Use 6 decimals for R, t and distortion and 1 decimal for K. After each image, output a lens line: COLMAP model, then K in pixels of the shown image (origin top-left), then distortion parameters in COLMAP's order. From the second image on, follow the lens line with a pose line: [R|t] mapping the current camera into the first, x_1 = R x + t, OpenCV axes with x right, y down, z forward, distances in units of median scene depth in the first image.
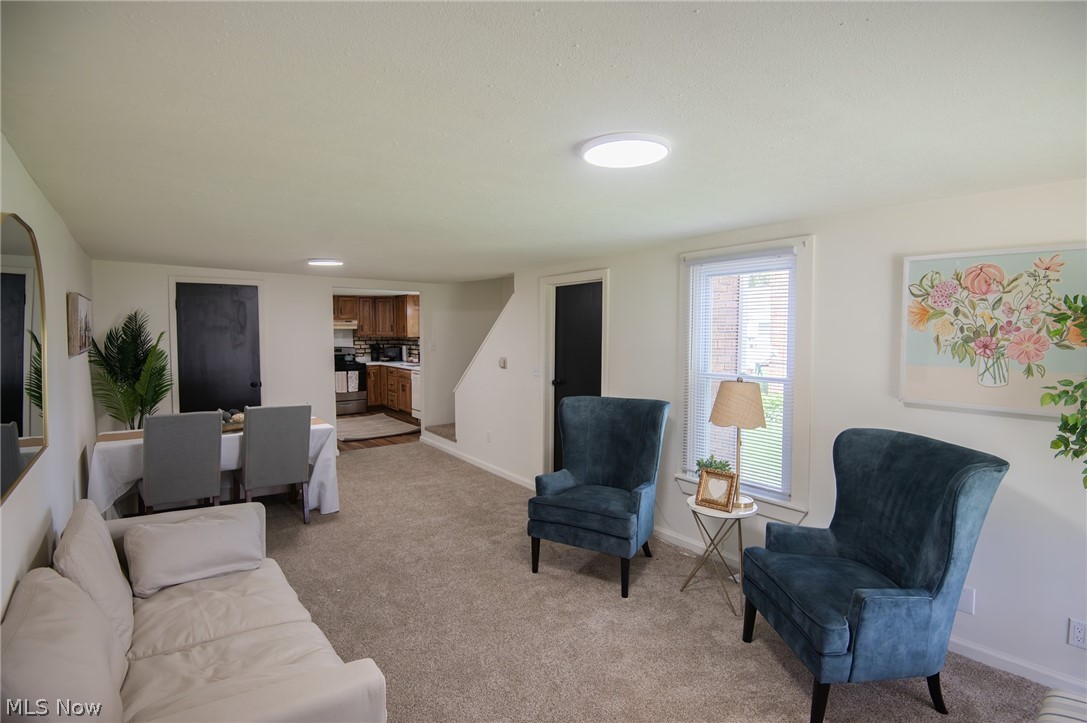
lens RADIAL K [[531.1, 0, 543.4], [0, 531.1, 348.3], [0, 0, 1]] dist [-0.000025, -0.032195]
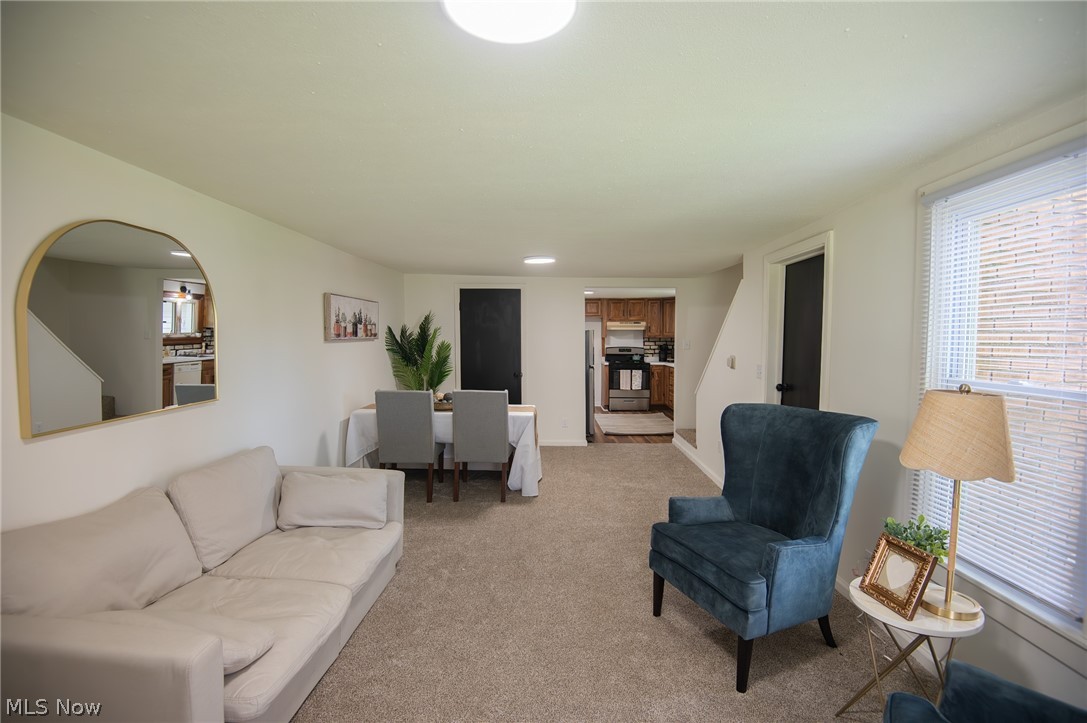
lens RADIAL K [[504.9, 0, 543.5], [0, 504.9, 361.5], [0, 0, 1]] dist [-0.000733, -0.035328]
pose [[0.792764, 0.029437, -0.608818, 0.232491], [-0.020771, 0.999558, 0.021283, 0.020187], [0.609175, -0.004226, 0.793025, 0.227619]]
